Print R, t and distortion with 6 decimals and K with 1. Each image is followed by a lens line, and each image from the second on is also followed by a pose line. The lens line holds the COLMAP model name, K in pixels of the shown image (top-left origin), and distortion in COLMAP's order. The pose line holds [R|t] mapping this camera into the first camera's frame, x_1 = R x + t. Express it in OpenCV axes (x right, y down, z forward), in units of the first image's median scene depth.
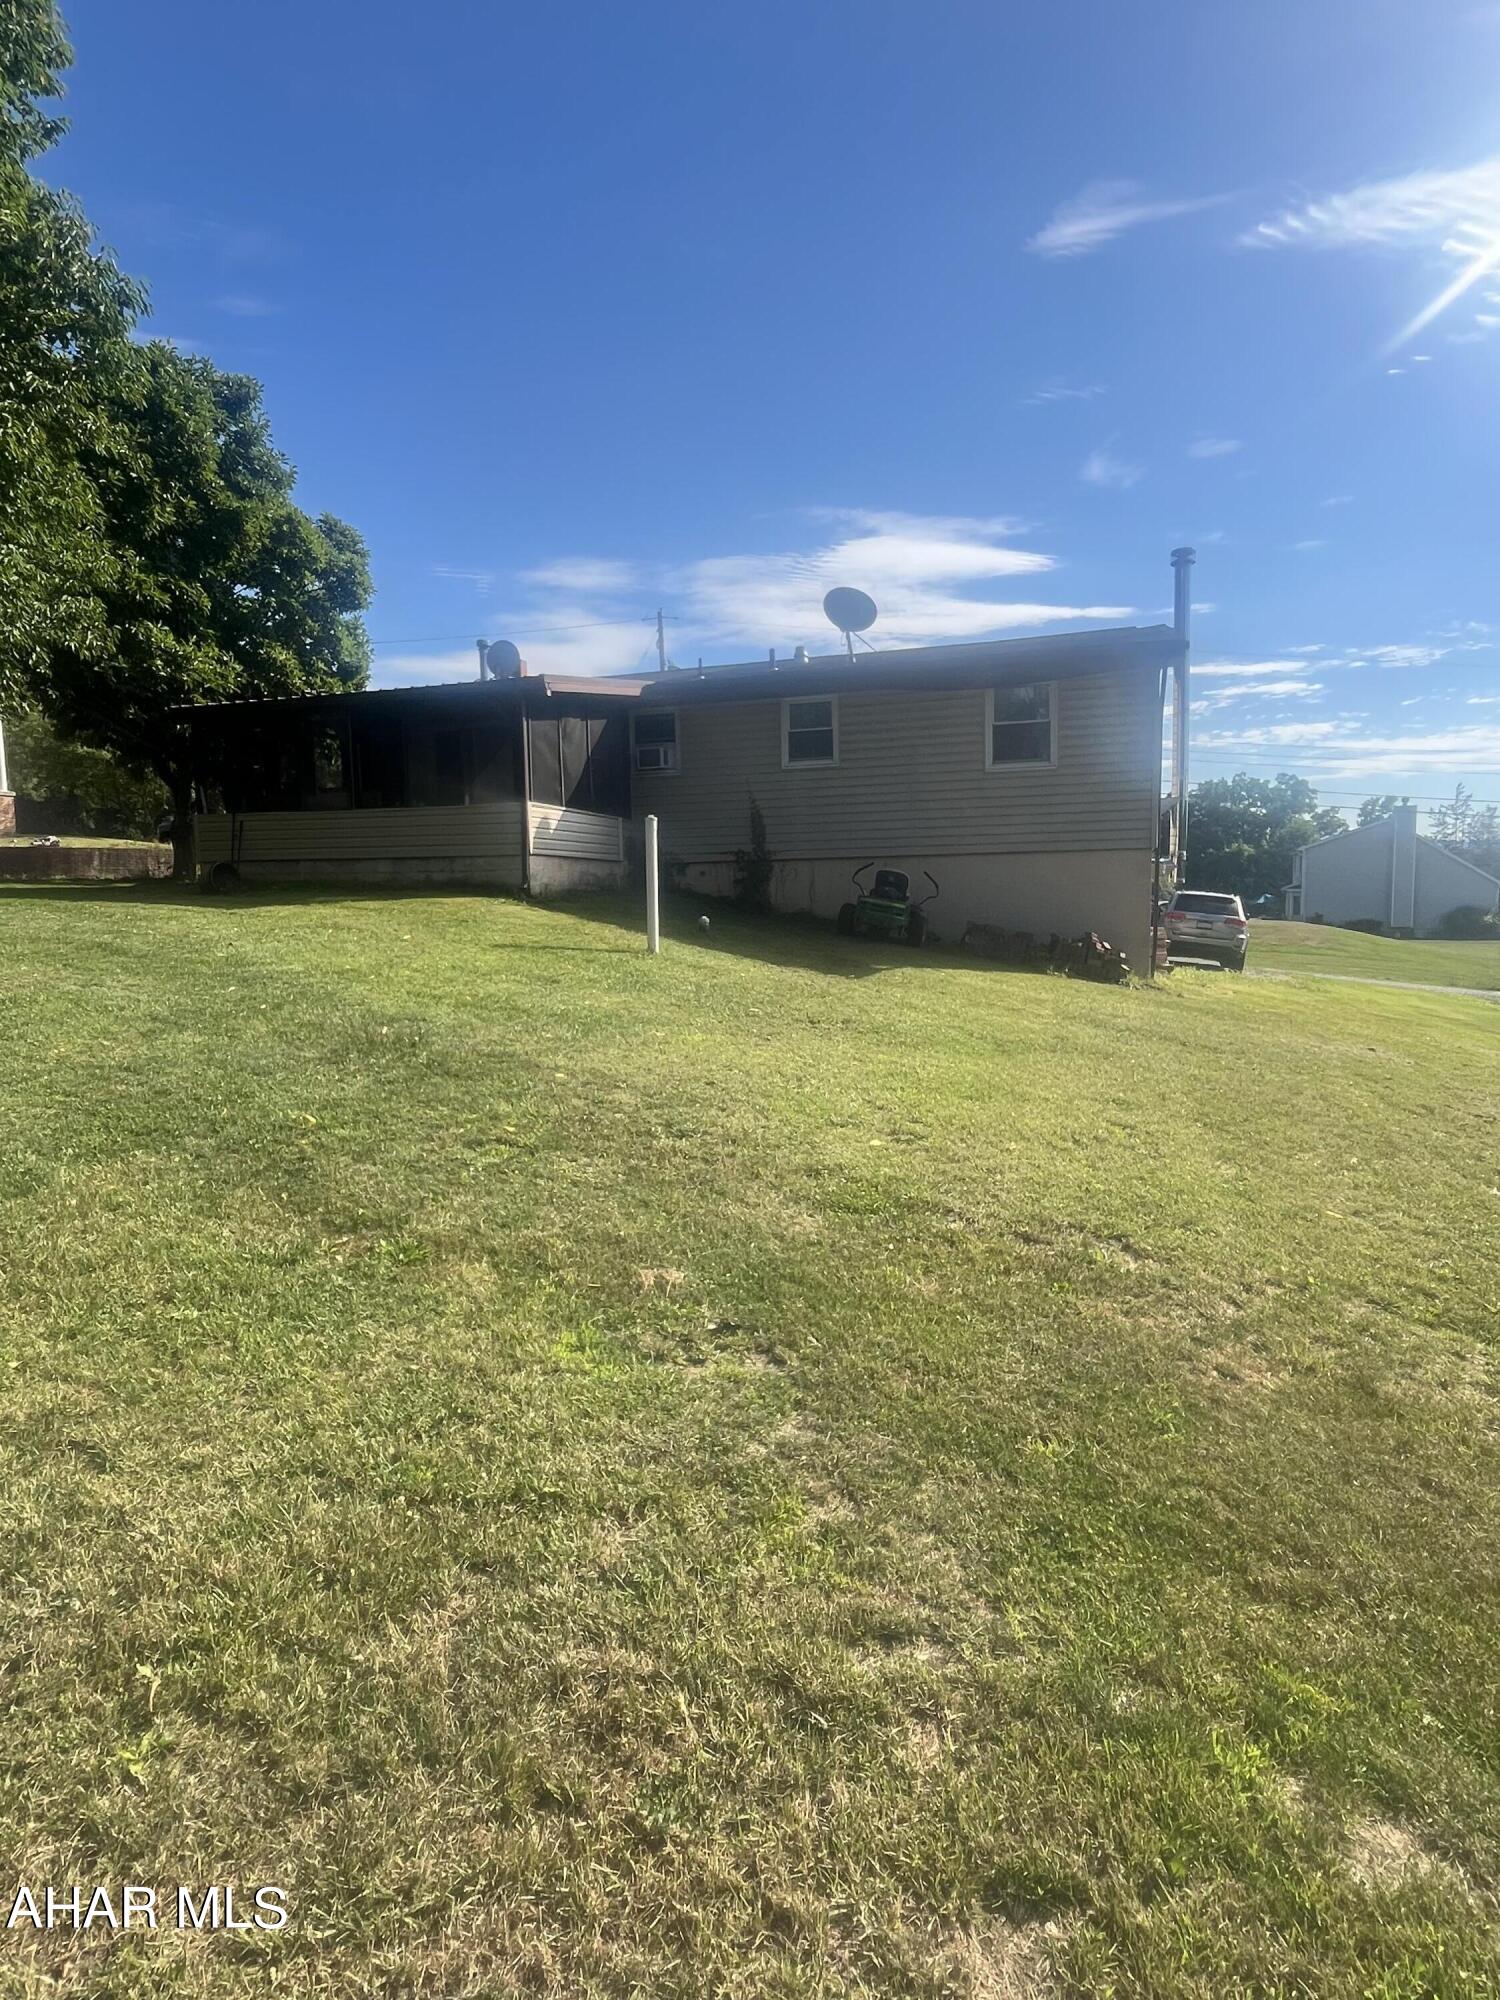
lens RADIAL K [[1050.6, 0, 750.6], [0, 1050.6, 999.1], [0, 0, 1]] dist [-0.000503, 0.000071]
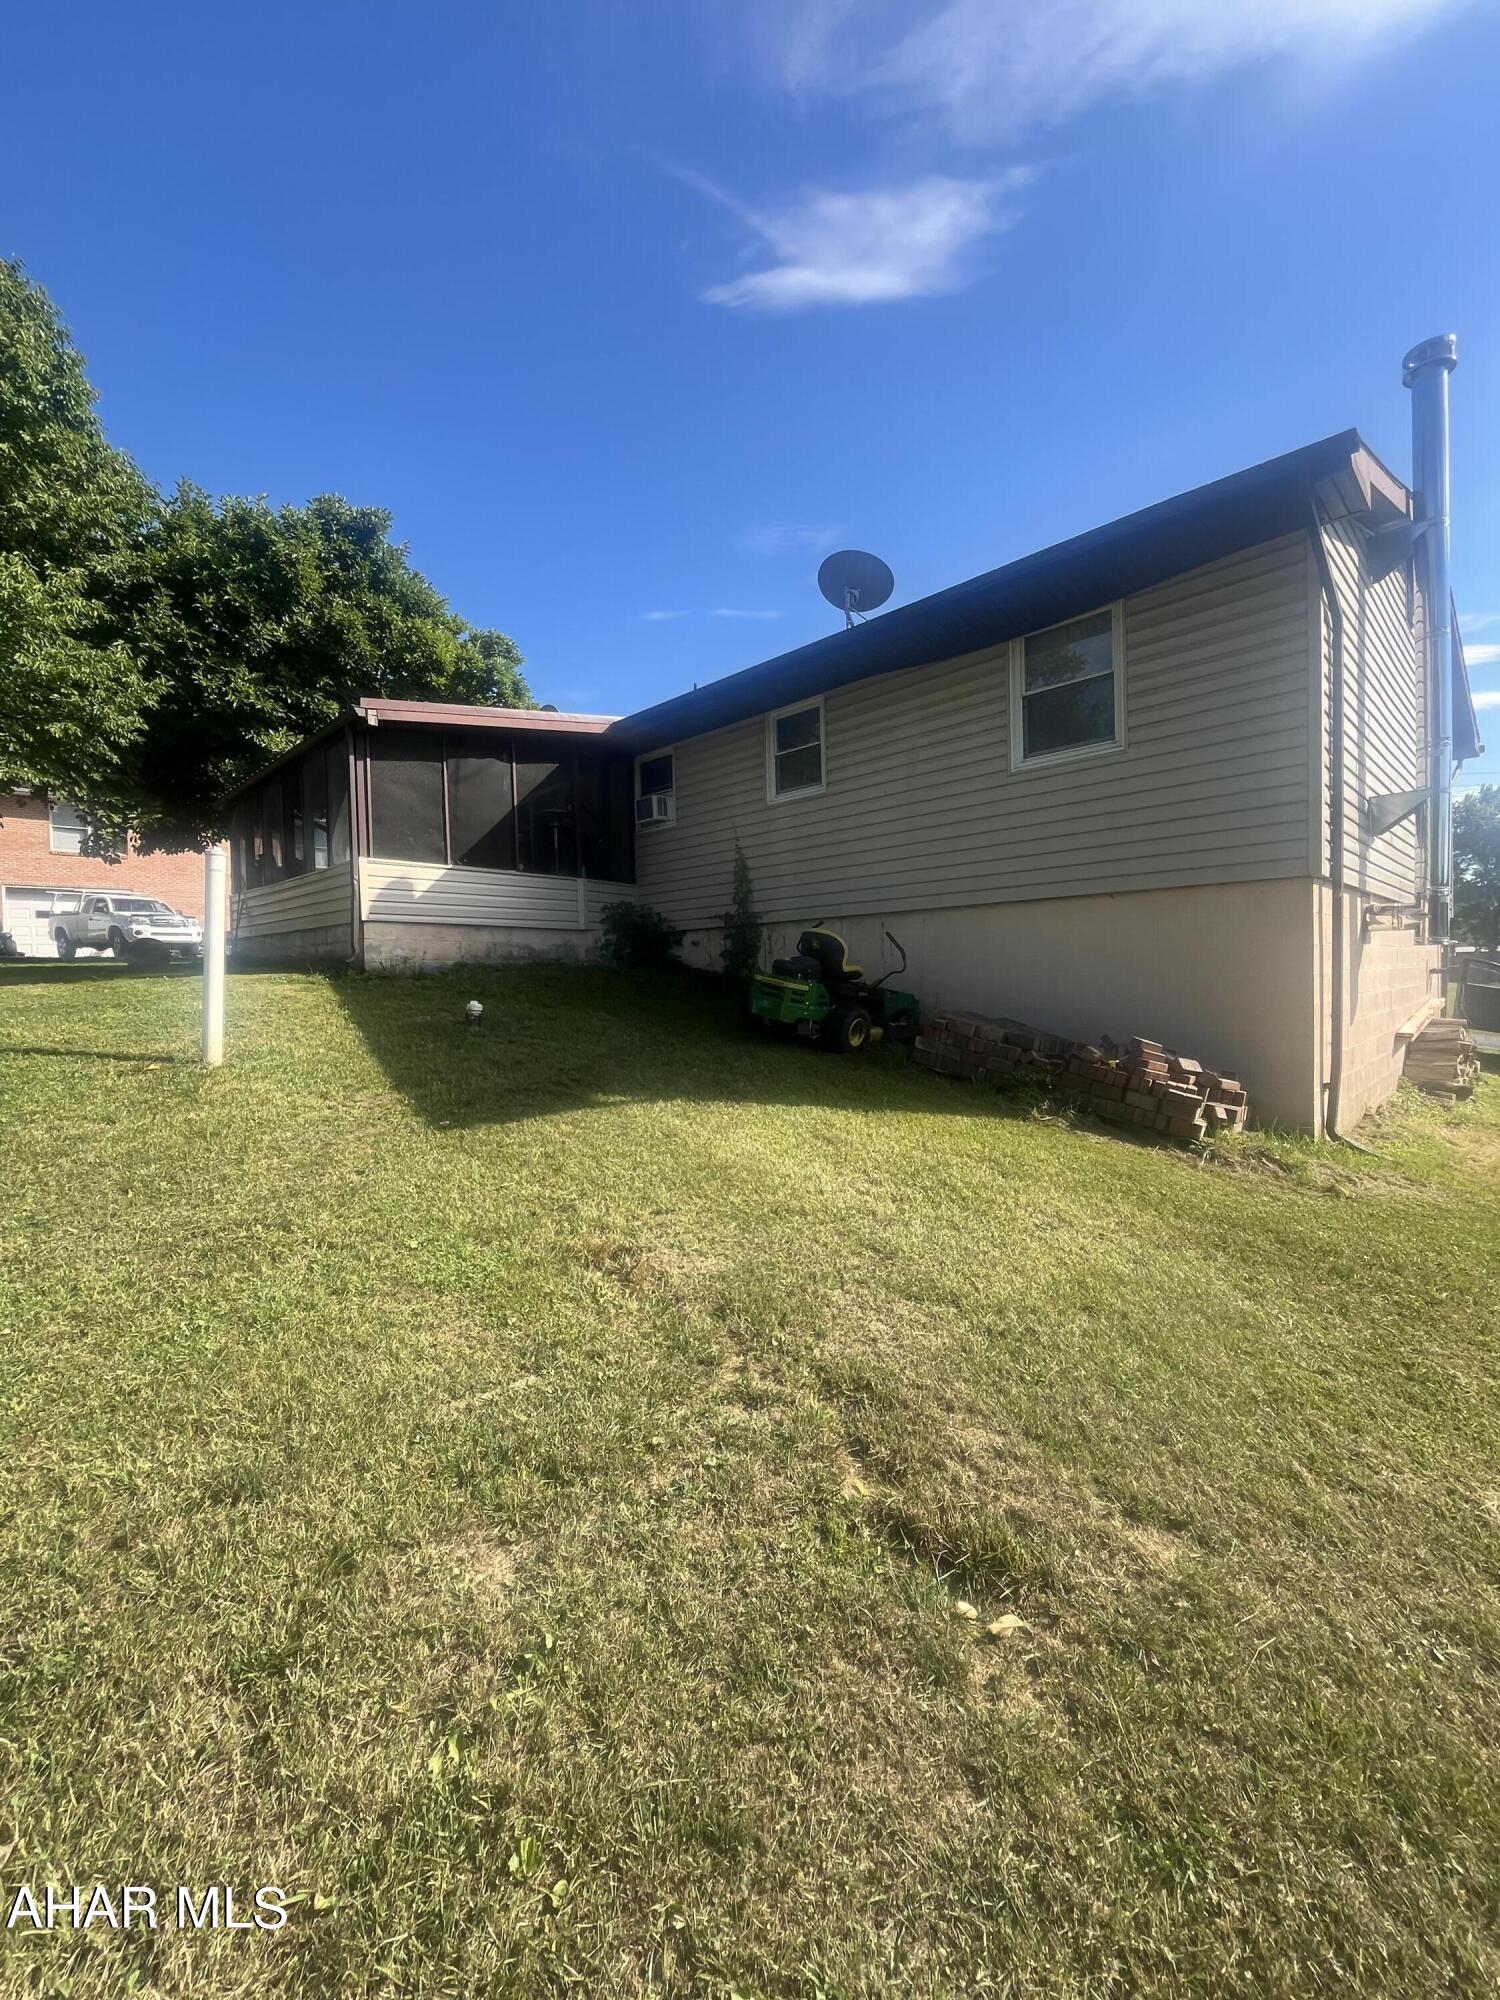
lens RADIAL K [[803.4, 0, 749.8], [0, 803.4, 997.7], [0, 0, 1]] dist [-0.001732, -0.000115]
pose [[0.896335, 0.011751, -0.443222, 0.287083], [-0.039133, 0.997844, -0.052683, -0.049352], [0.441647, 0.064566, 0.894863, 0.493567]]
